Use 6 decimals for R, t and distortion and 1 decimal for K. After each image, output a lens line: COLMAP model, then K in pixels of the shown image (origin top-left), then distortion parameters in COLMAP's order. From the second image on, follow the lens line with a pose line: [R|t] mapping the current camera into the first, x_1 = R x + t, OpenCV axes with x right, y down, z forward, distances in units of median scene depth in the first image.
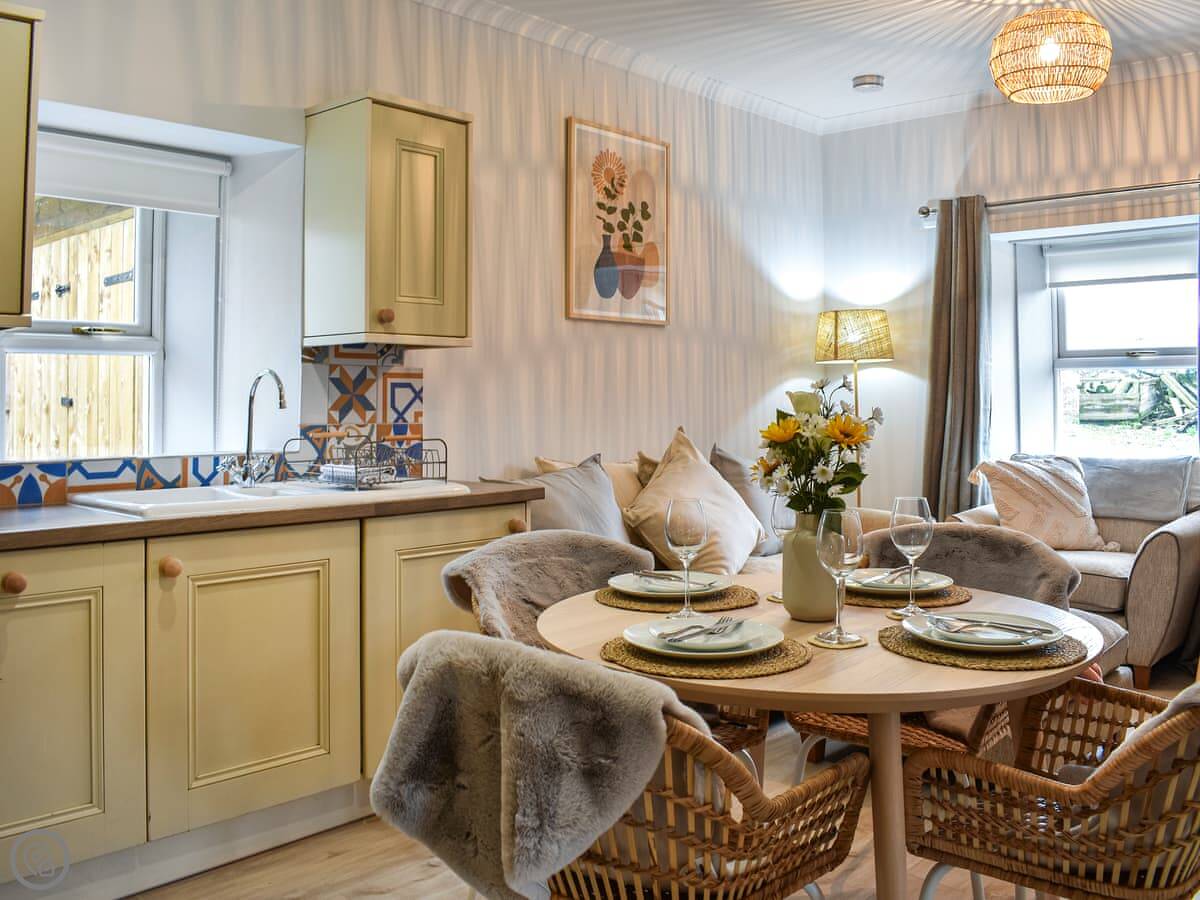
lens RADIAL K [[1219.6, 0, 603.5], [0, 1219.6, 392.9], [0, 0, 1]] dist [0.015724, 0.010627]
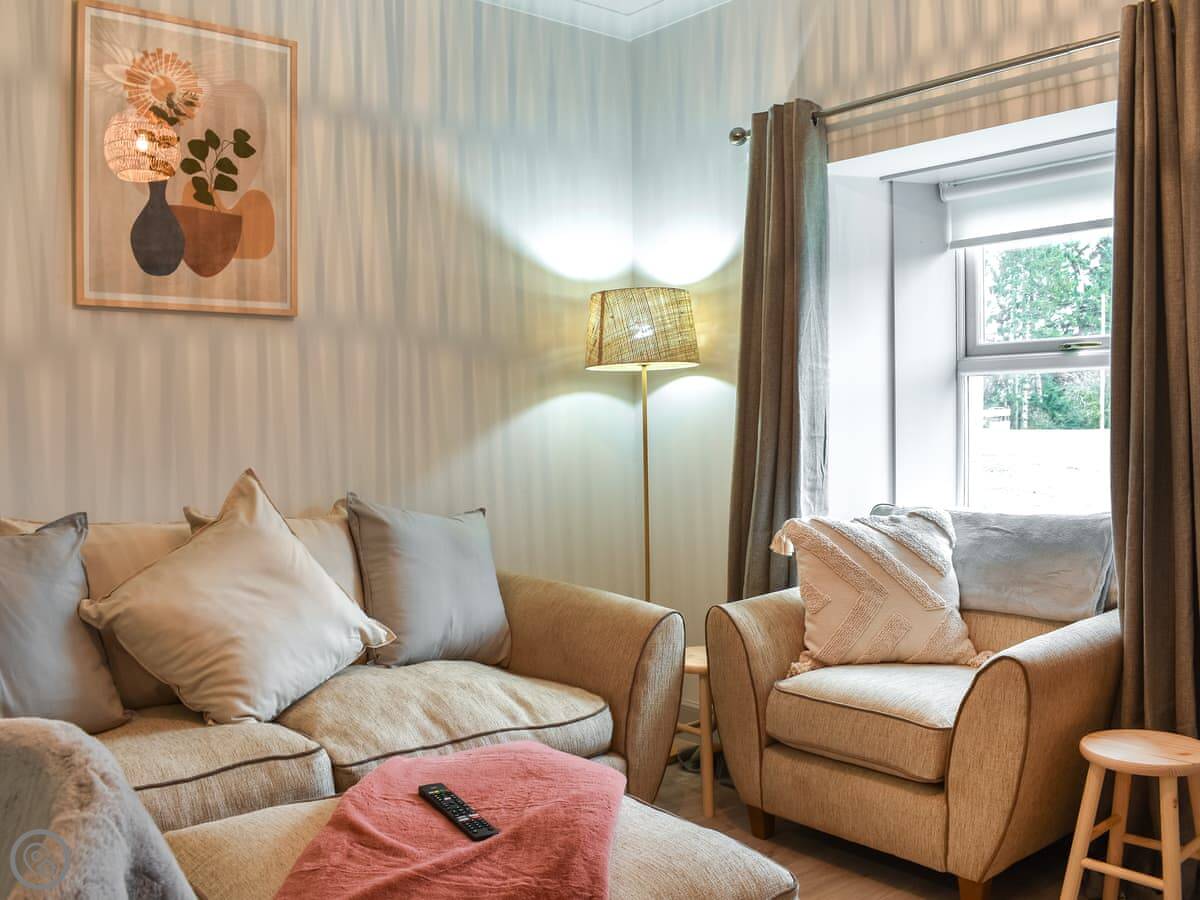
lens RADIAL K [[1115.4, 0, 601.8], [0, 1115.4, 497.8], [0, 0, 1]] dist [-0.032096, 0.005600]
pose [[0.979652, 0.005139, -0.200637, 0.370158], [0.009904, 0.997217, 0.073899, 0.001106], [0.200458, -0.074383, 0.976874, 0.459239]]
